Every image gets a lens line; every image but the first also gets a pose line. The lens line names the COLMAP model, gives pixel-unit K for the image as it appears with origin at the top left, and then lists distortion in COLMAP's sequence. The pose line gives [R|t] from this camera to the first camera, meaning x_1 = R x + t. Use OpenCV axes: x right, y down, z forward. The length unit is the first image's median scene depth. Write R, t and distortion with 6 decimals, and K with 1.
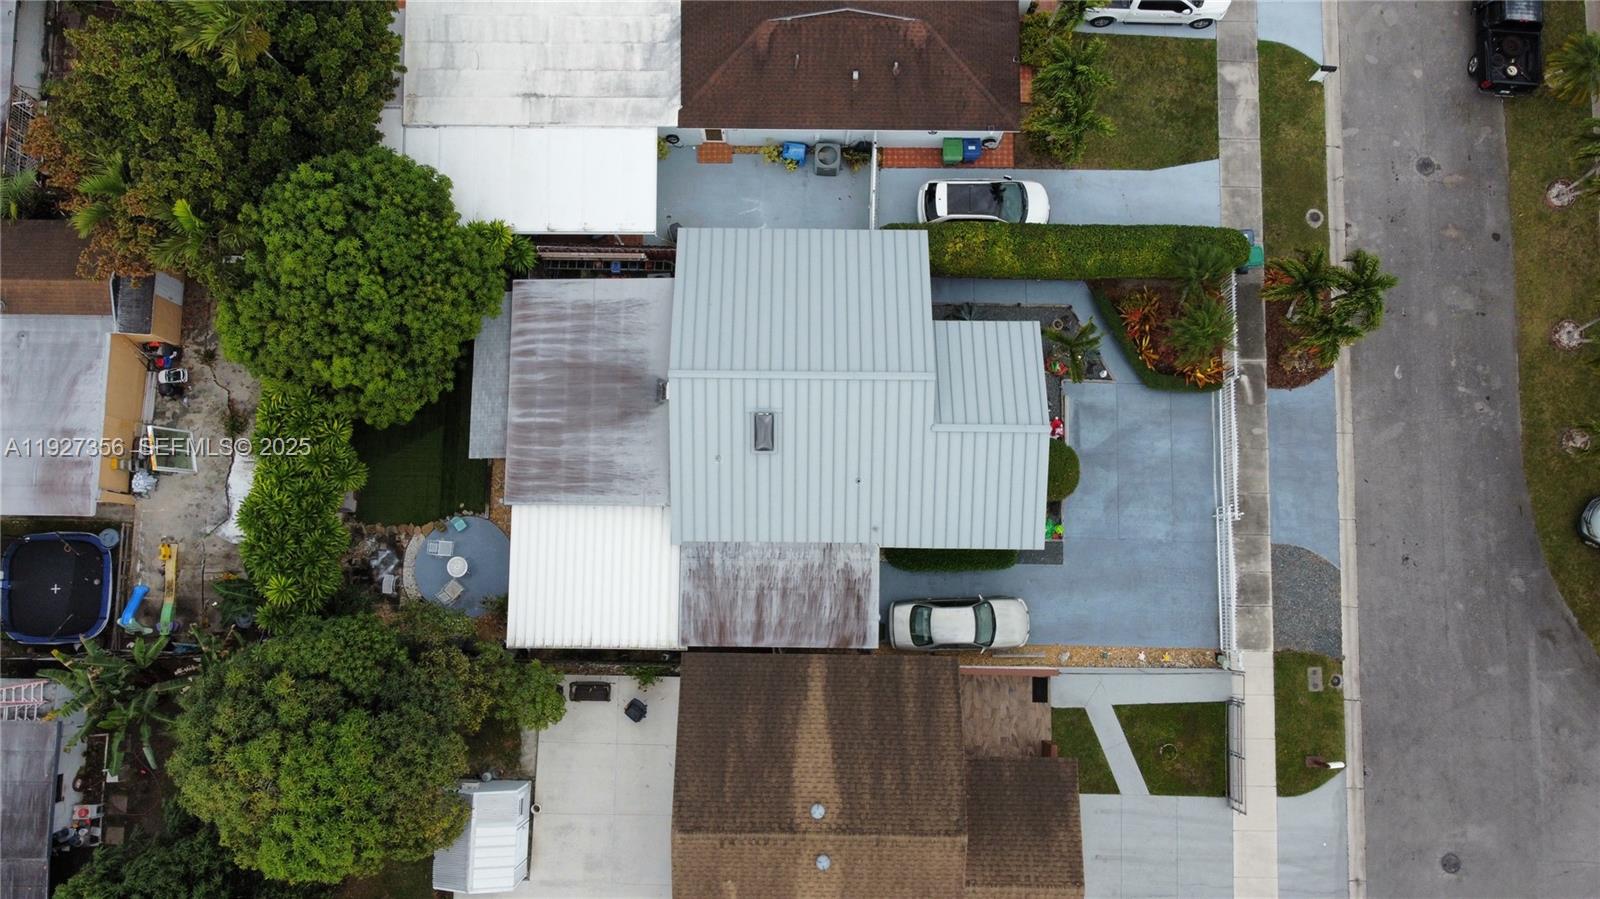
lens RADIAL K [[1212.5, 0, 791.7], [0, 1212.5, 441.2], [0, 0, 1]] dist [-0.003791, -0.001086]
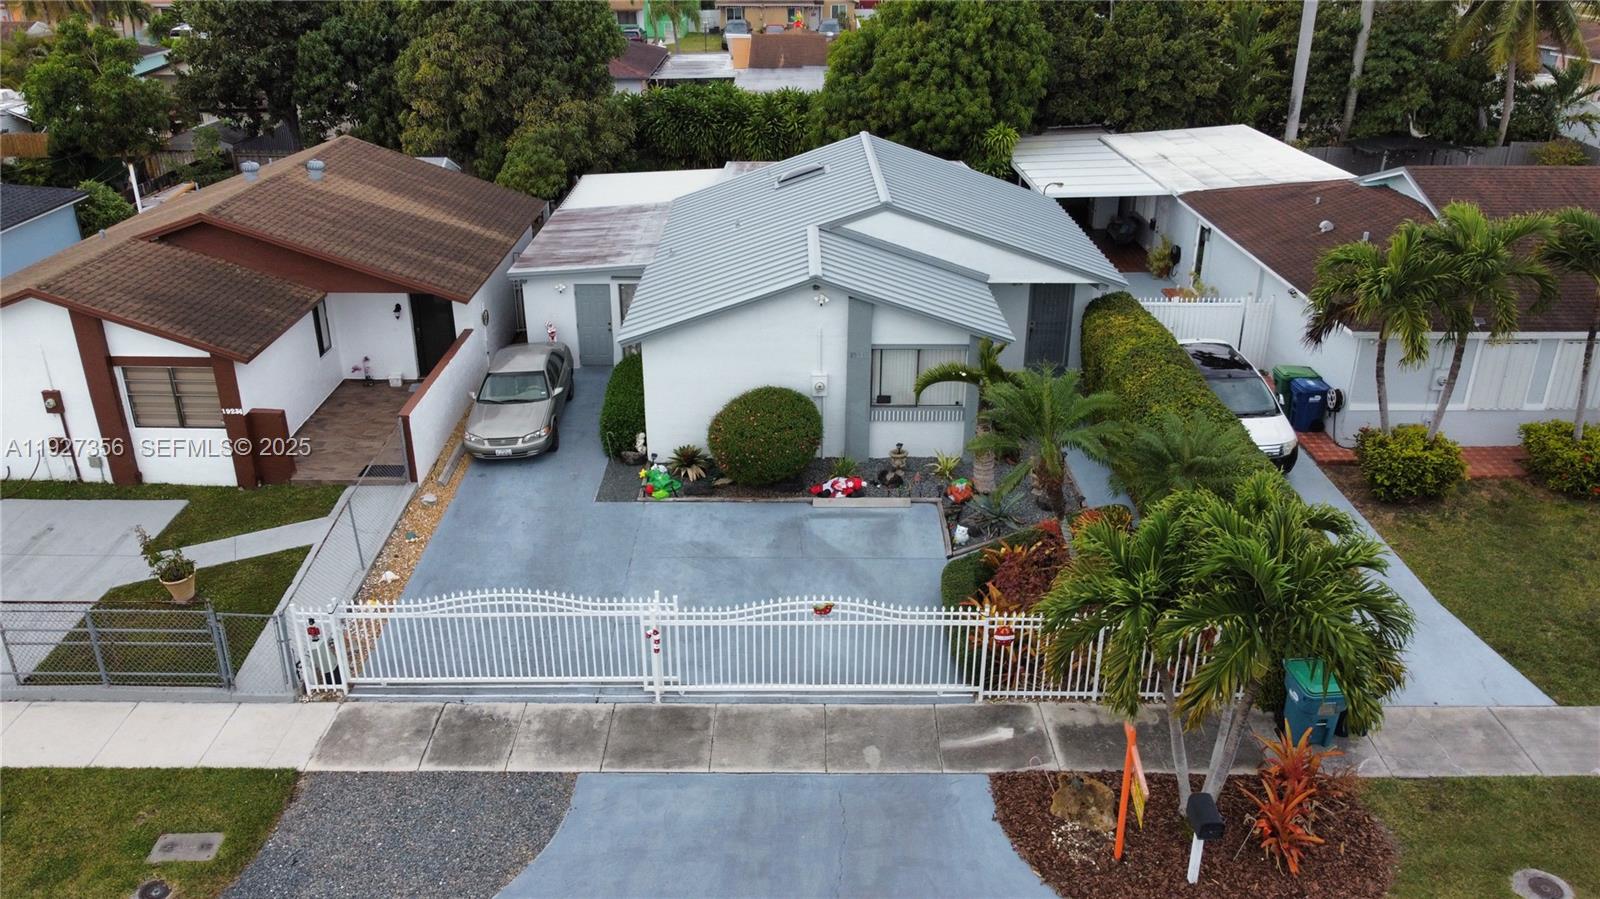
lens RADIAL K [[1212.5, 0, 792.7], [0, 1212.5, 446.6], [0, 0, 1]] dist [-0.003791, -0.001086]
pose [[0.013281, 0.408591, -0.912621, 0.713631], [-0.991360, 0.124496, 0.041311, -0.011723], [0.130497, 0.904187, 0.406714, 0.768934]]
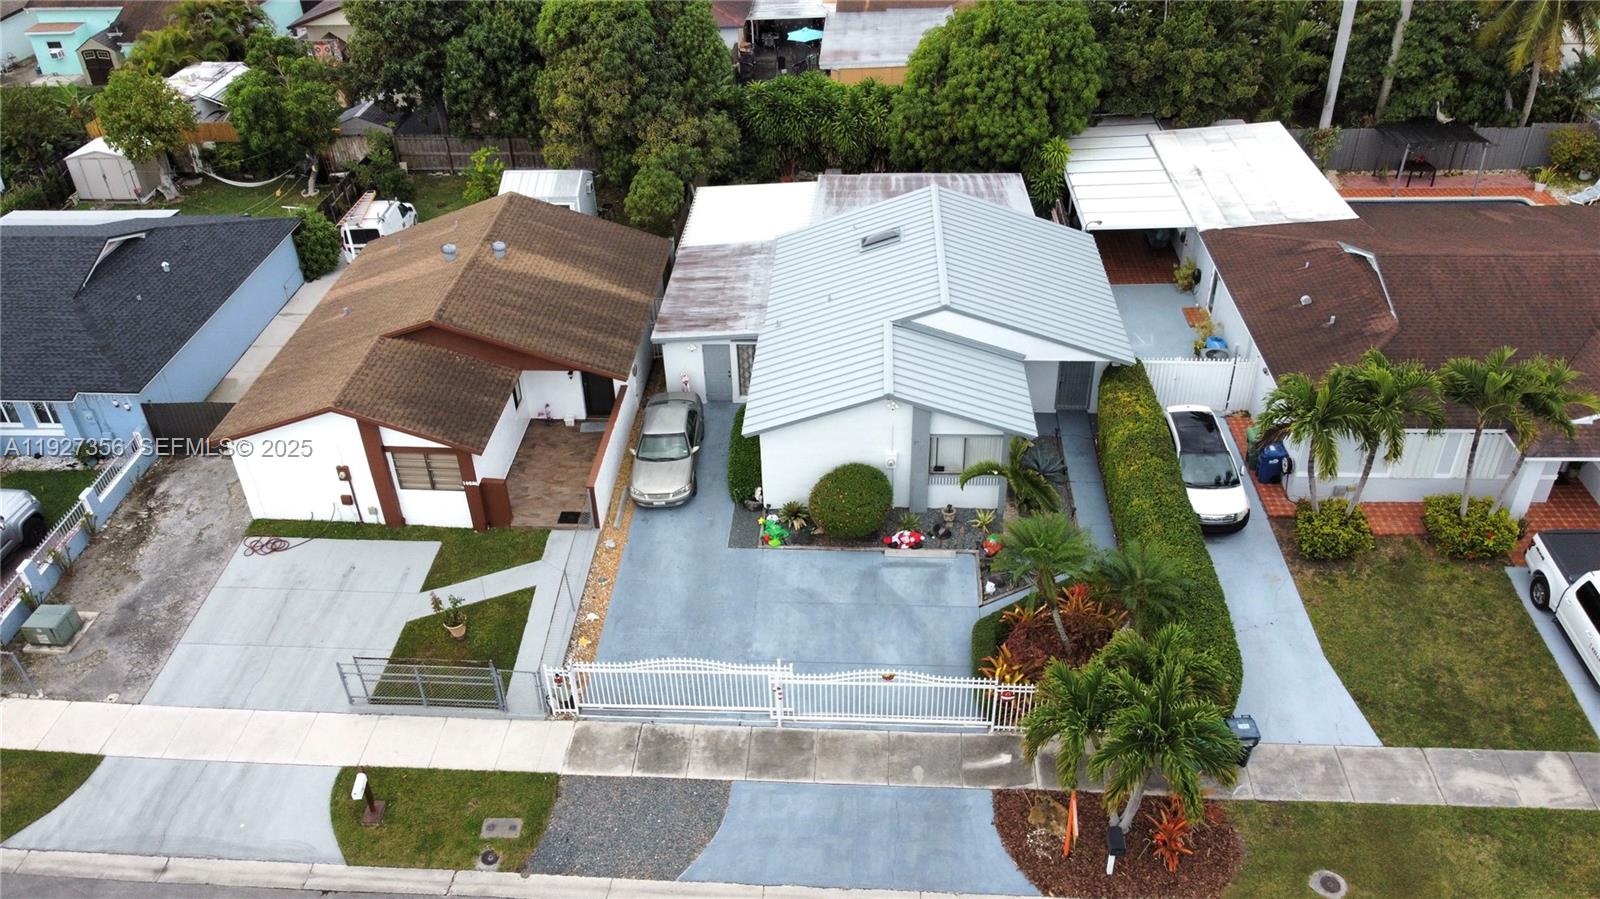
lens RADIAL K [[1212.5, 0, 792.4], [0, 1212.5, 444.8], [0, 0, 1]] dist [-0.003791, -0.001086]
pose [[-0.048105, 0.564919, -0.823743, 0.811723], [-0.986083, 0.104536, 0.129276, -0.042765], [0.159141, 0.818498, 0.552028, 0.535984]]
